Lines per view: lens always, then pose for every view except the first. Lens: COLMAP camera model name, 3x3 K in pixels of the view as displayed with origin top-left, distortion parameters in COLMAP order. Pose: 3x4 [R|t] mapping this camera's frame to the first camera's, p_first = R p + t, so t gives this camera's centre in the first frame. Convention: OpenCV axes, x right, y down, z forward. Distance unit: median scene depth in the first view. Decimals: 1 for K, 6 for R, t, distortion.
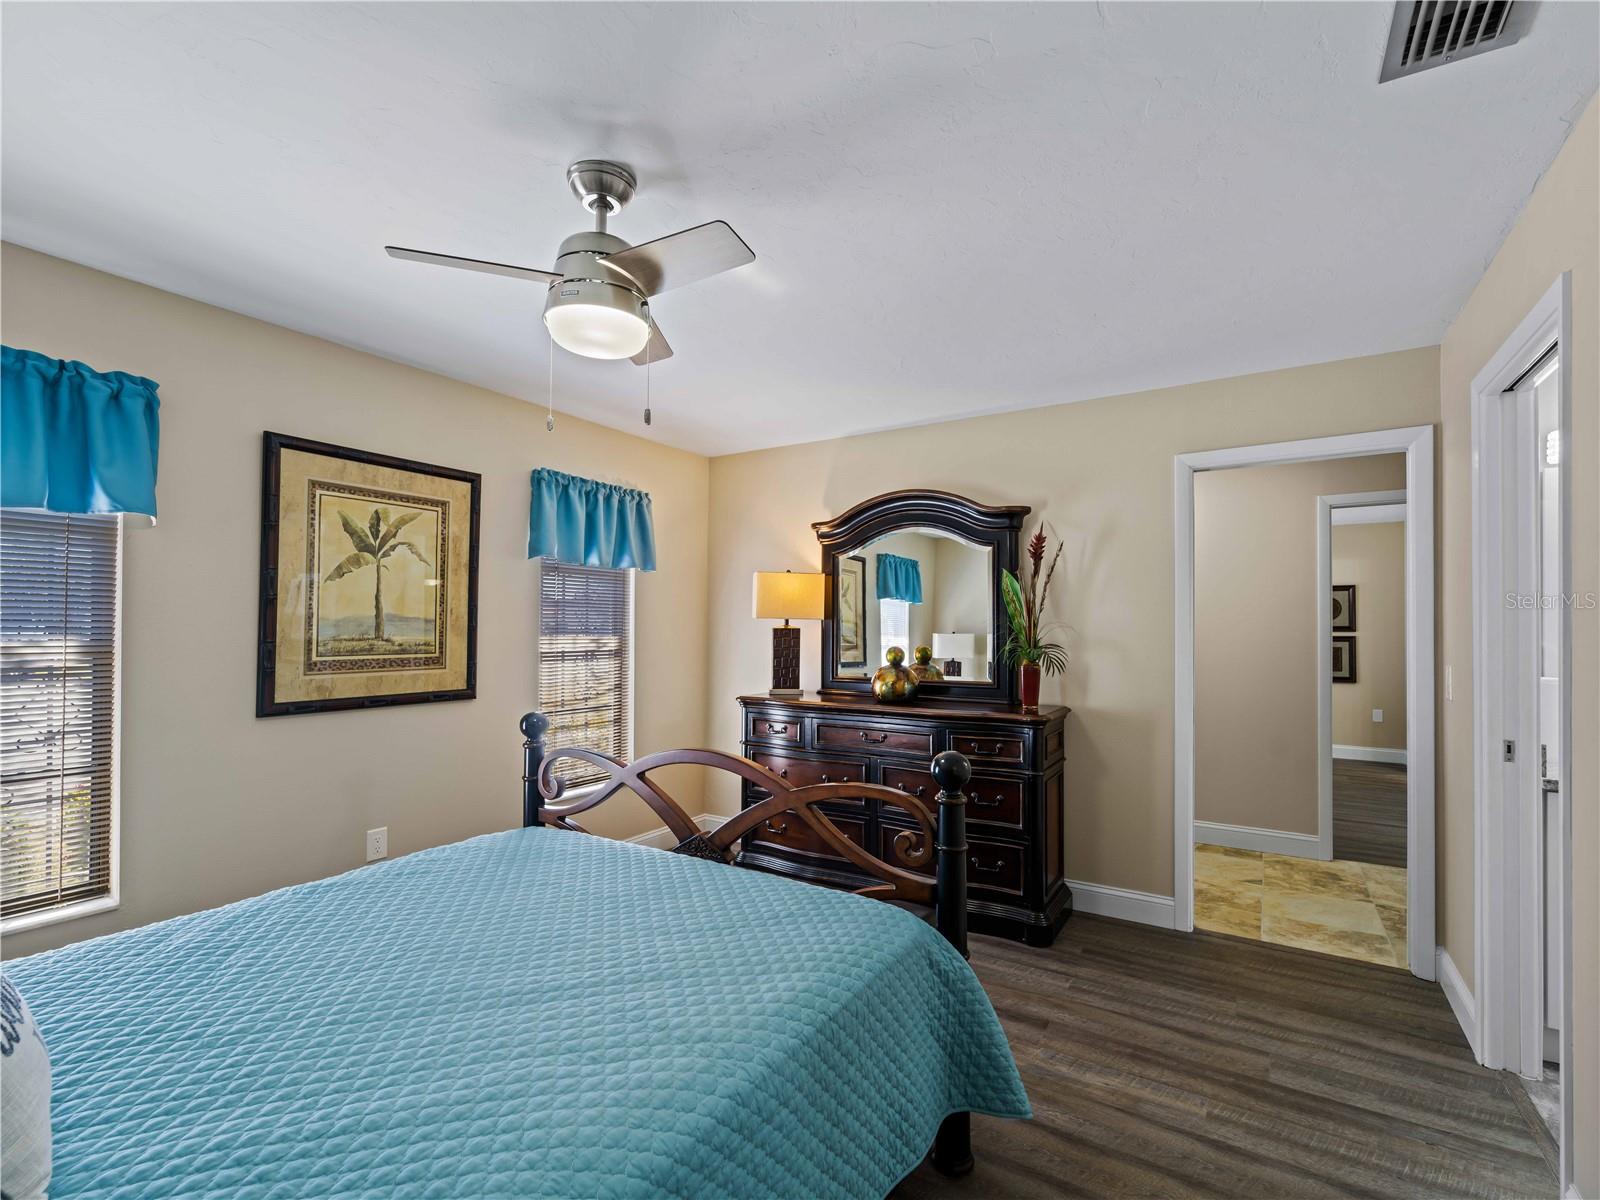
lens RADIAL K [[727.1, 0, 801.1], [0, 727.1, 608.8], [0, 0, 1]] dist [0.000852, 0.000107]
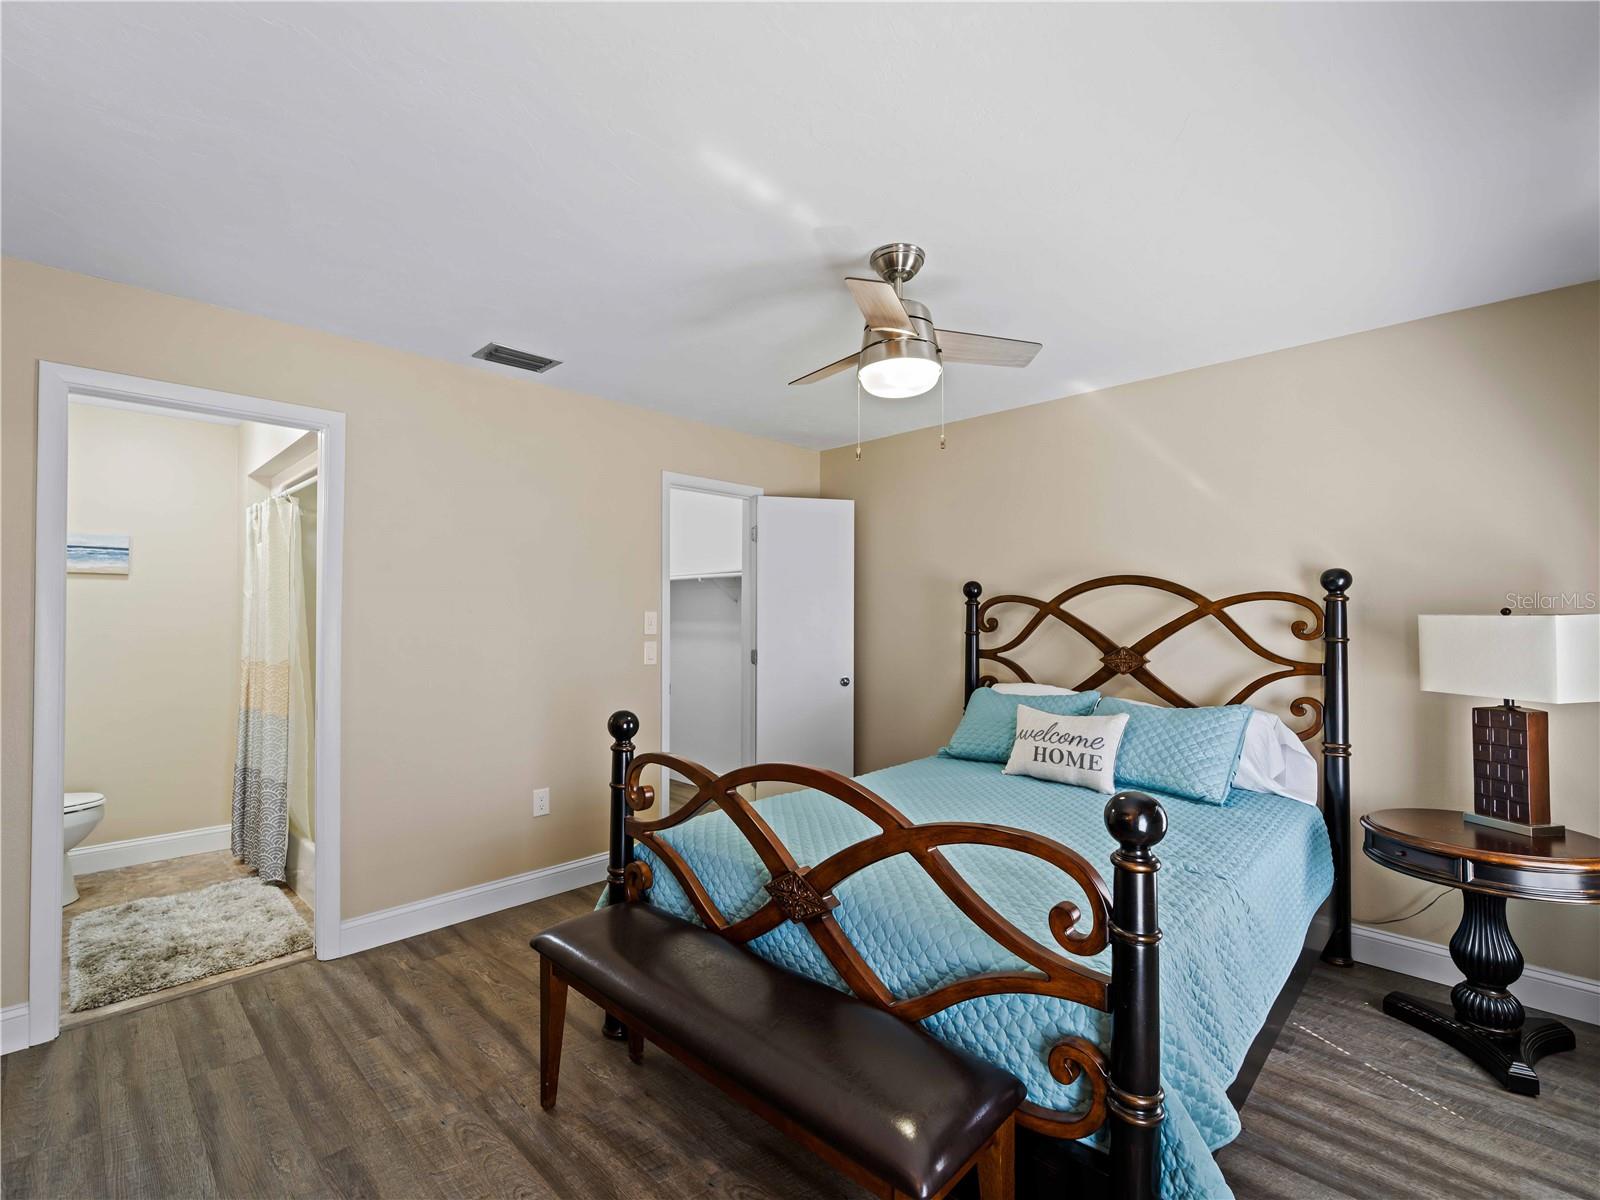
lens RADIAL K [[727.1, 0, 801.1], [0, 727.1, 608.8], [0, 0, 1]] dist [0.000852, 0.000107]
pose [[-0.980437, -0.002076, 0.196820, -0.220086], [-0.010087, 0.999160, -0.039710, 0.038739], [-0.196573, -0.040919, -0.979635, 1.362507]]
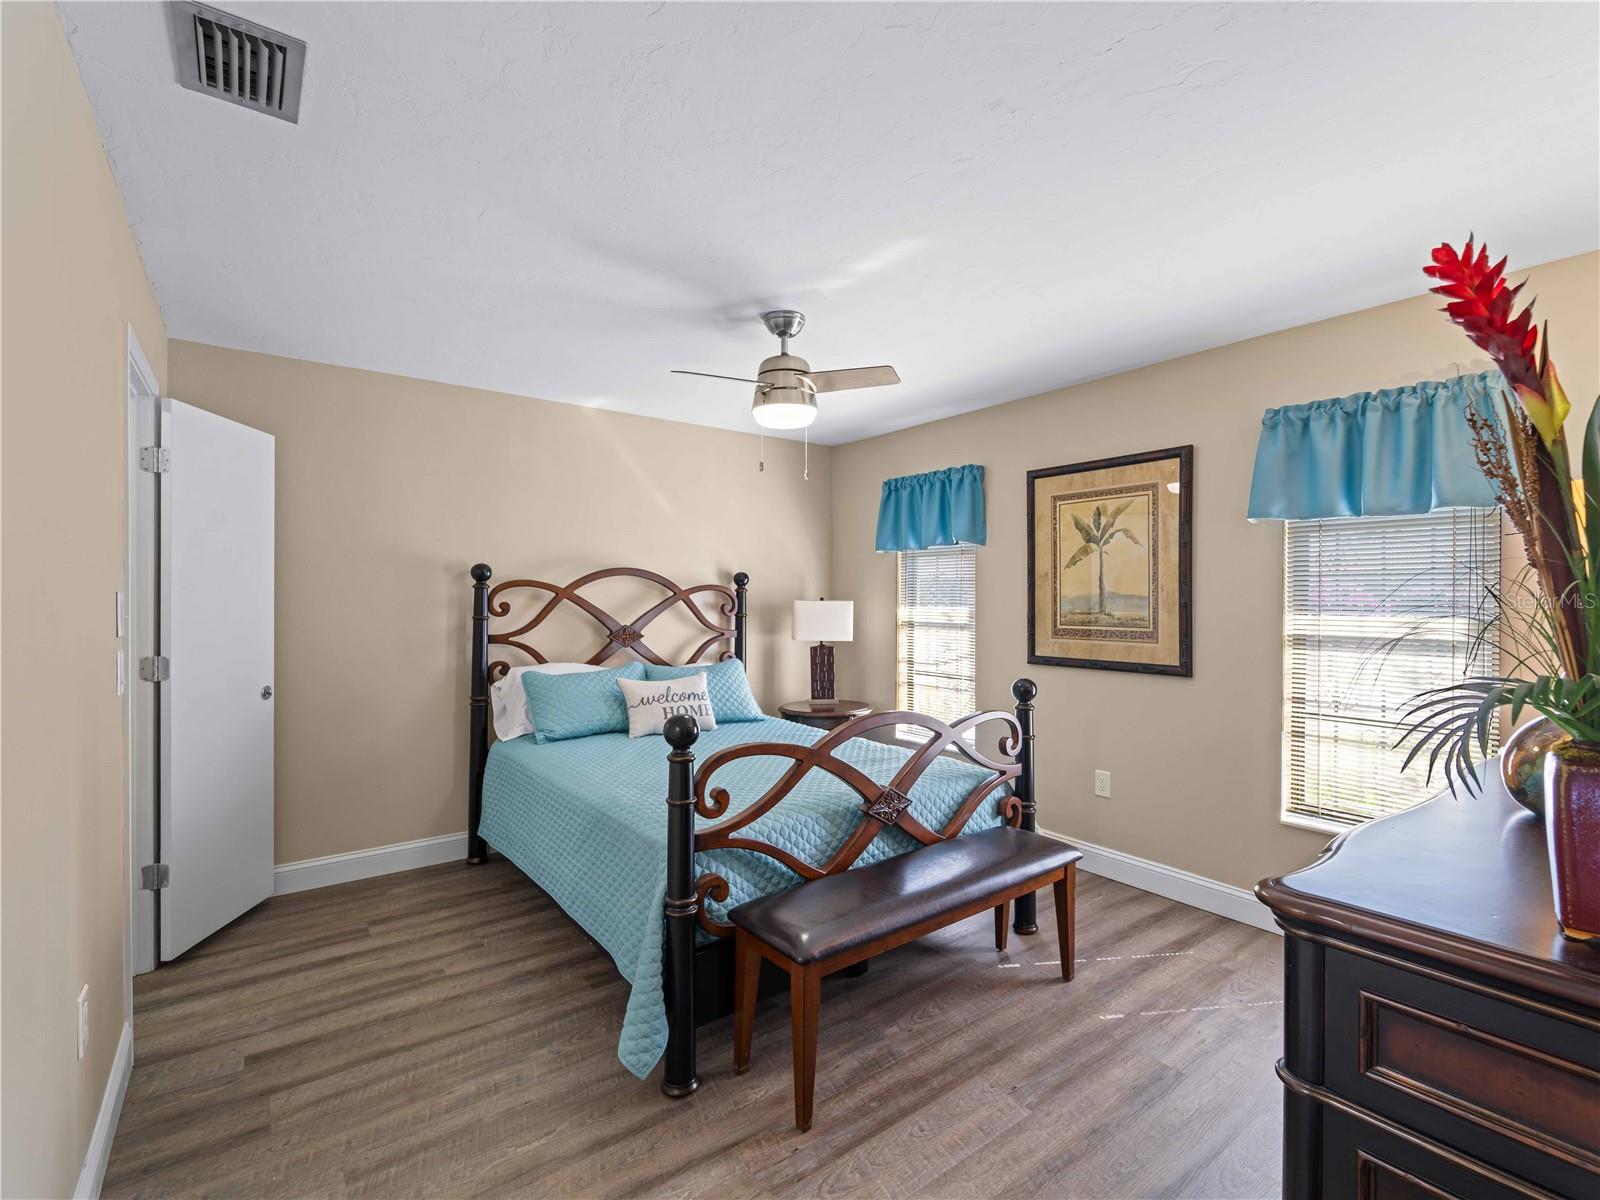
lens RADIAL K [[727.1, 0, 801.1], [0, 727.1, 608.8], [0, 0, 1]] dist [0.000852, 0.000107]
pose [[-0.346304, 0.009557, -0.938074, 0.727281], [0.022595, 0.999743, 0.001844, 0.020666], [0.937850, -0.020557, -0.346431, 0.958901]]
